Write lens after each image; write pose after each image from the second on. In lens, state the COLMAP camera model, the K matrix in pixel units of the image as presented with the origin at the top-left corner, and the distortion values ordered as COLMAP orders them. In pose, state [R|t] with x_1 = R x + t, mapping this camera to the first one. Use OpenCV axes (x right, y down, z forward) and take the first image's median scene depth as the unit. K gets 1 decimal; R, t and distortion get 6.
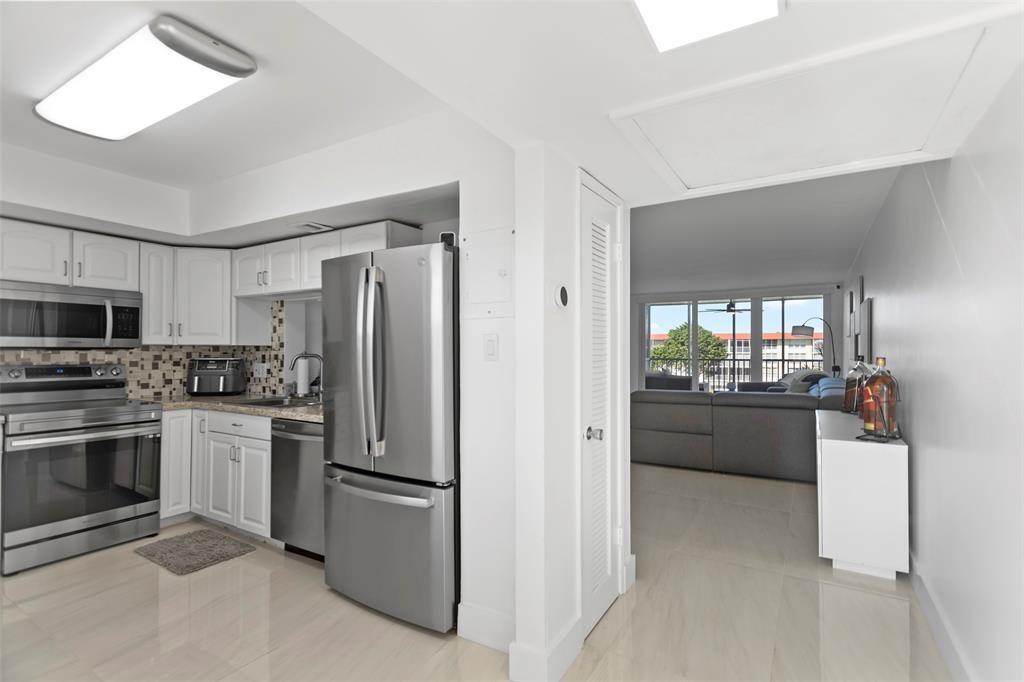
lens RADIAL K [[482.0, 0, 516.1], [0, 482.0, 345.4], [0, 0, 1]] dist [0.002716, -0.000408]
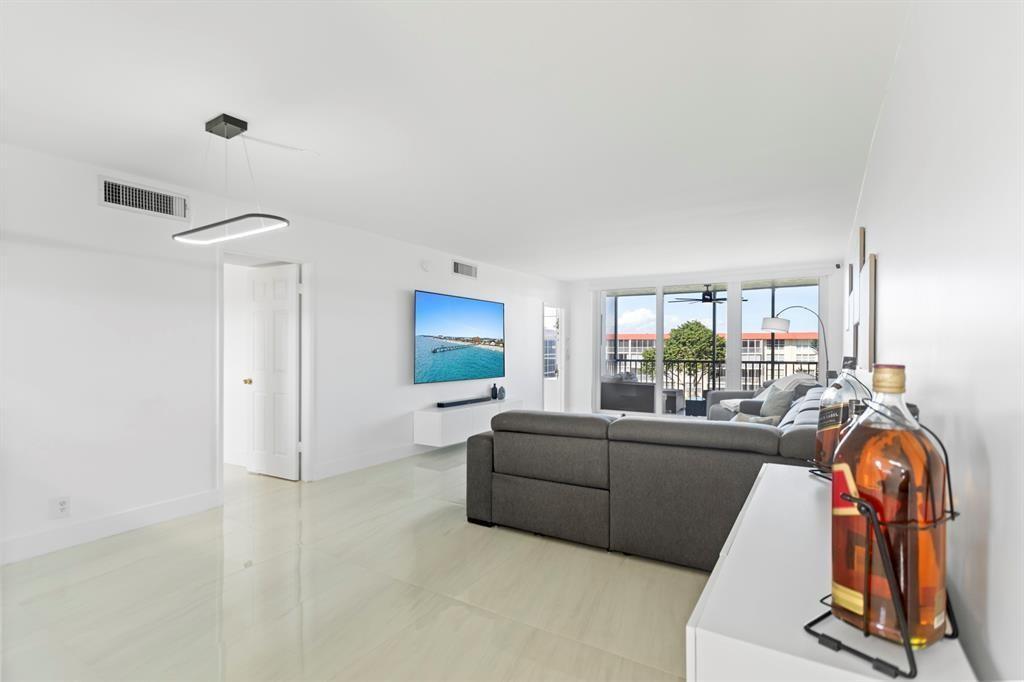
lens RADIAL K [[482.0, 0, 516.1], [0, 482.0, 345.4], [0, 0, 1]] dist [0.002716, -0.000408]
pose [[0.999774, 0.001655, -0.021190, 0.446636], [-0.001669, 0.999998, -0.000666, 0.010602], [0.021189, 0.000701, 0.999775, 0.584717]]
